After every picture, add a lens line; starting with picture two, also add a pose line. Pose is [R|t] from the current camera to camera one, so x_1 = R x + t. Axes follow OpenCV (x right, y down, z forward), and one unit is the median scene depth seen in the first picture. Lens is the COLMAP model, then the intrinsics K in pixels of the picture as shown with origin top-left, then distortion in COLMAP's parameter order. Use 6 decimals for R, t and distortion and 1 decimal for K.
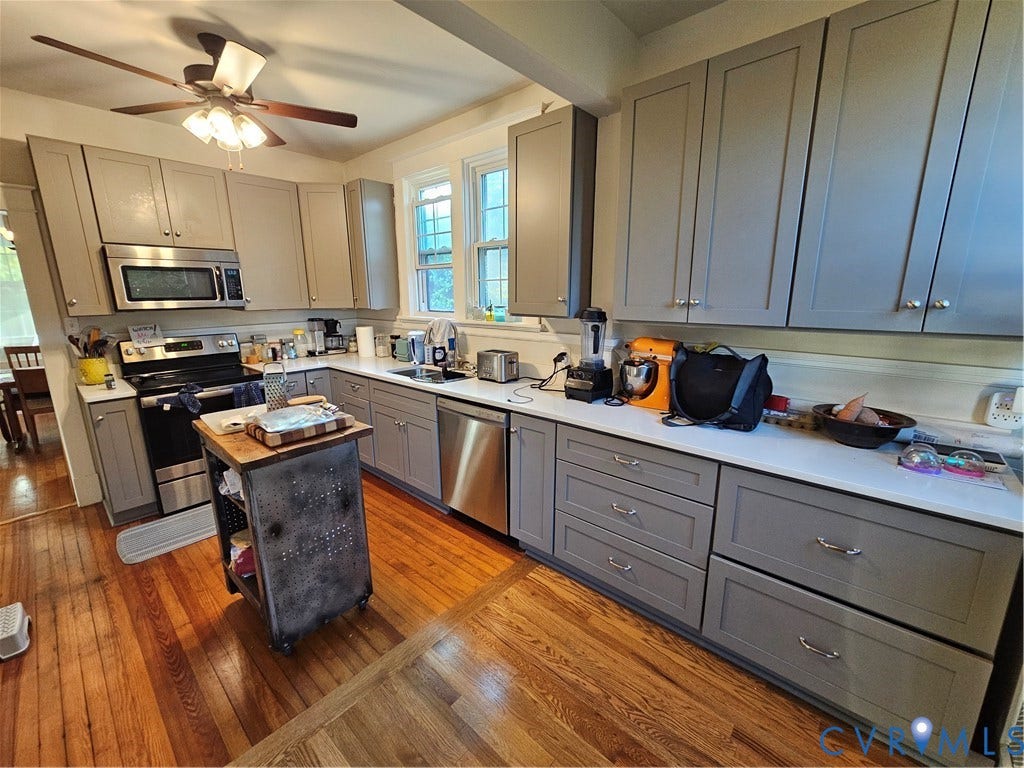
lens RADIAL K [[420.3, 0, 512.5], [0, 420.3, 382.6], [0, 0, 1]] dist [-0.001400, 0.001939]
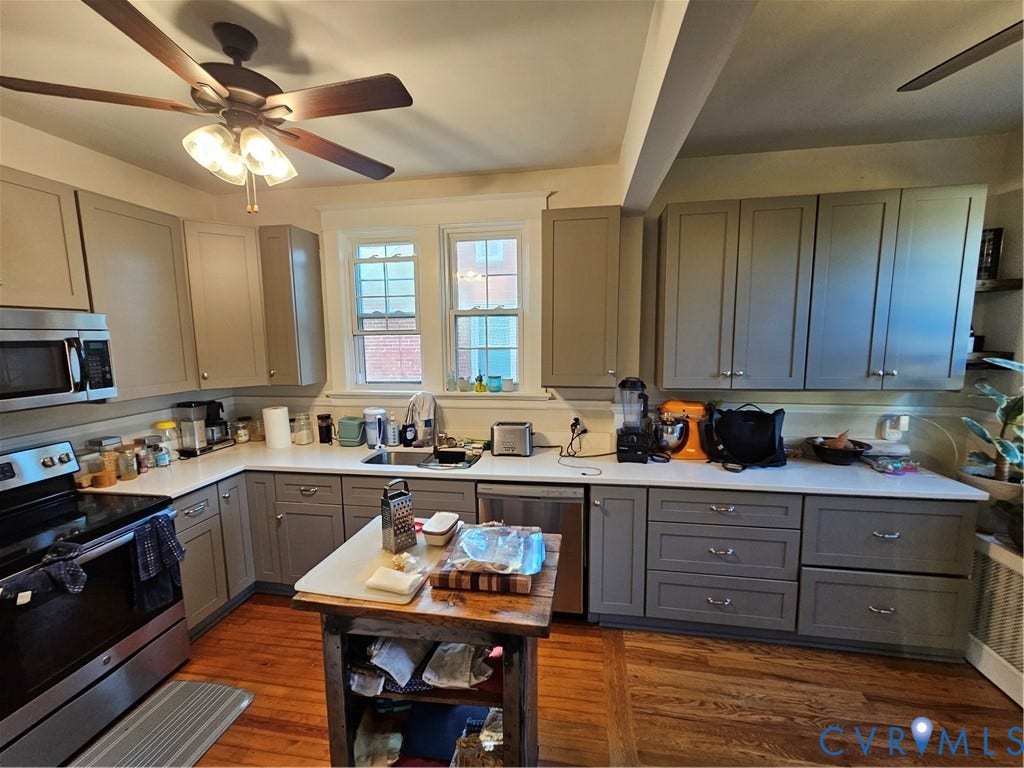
lens RADIAL K [[420.3, 0, 512.1], [0, 420.3, 386.8], [0, 0, 1]] dist [-0.001400, 0.001939]
pose [[0.846357, -0.069714, 0.528034, -0.669330], [0.121039, 0.990633, -0.063219, -0.121092], [-0.518680, 0.117418, 0.846867, 0.216681]]
